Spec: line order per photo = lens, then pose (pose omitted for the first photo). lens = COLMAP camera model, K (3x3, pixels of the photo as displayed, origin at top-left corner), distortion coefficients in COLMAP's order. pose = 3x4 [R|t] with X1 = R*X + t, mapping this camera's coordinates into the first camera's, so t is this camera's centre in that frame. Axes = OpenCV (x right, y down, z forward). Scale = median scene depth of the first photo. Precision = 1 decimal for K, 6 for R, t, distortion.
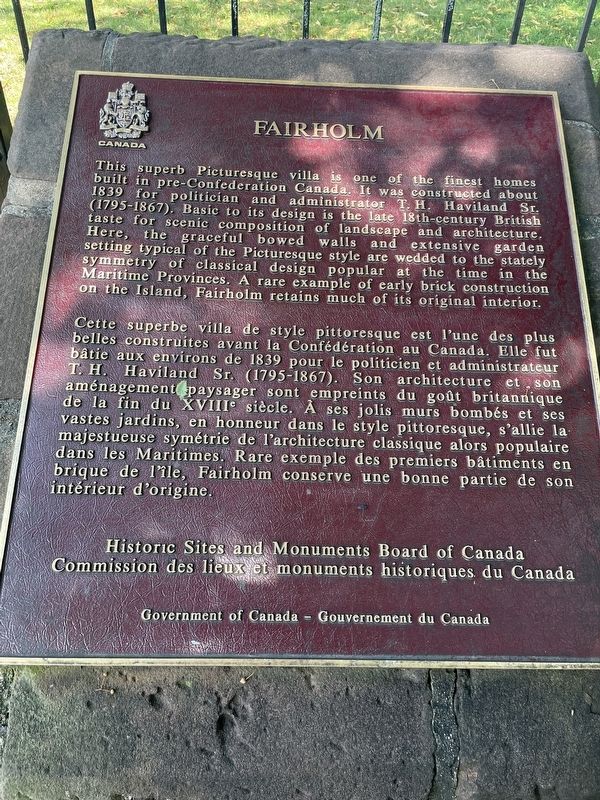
lens RADIAL K [[610.4, 0, 299.6], [0, 610.4, 399.3], [0, 0, 1]] dist [0.053677, -0.010679]
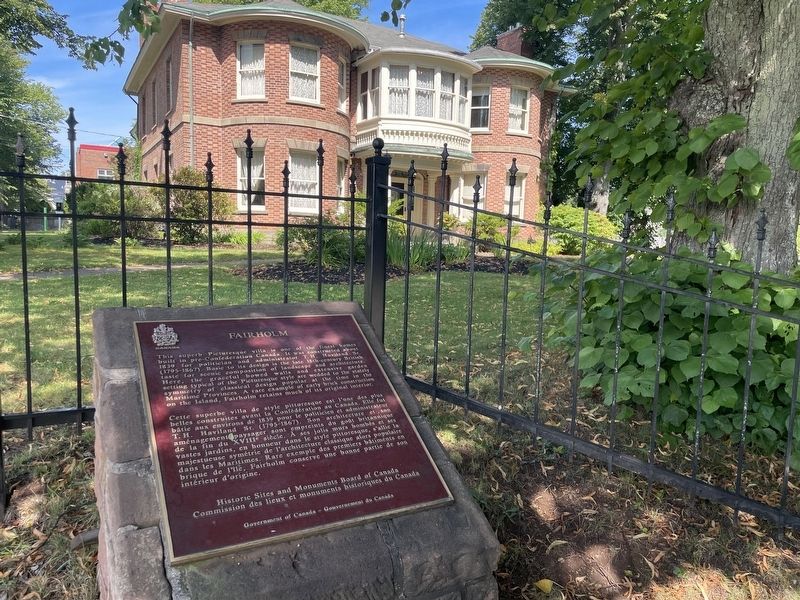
lens RADIAL K [[610.4, 0, 399.8], [0, 610.4, 301.1], [0, 0, 1]] dist [0.053677, -0.010679]
pose [[0.879189, -0.060166, 0.472659, -0.650511], [0.312044, 0.822369, -0.475750, 0.780263], [-0.360075, 0.565765, 0.741792, -1.028232]]
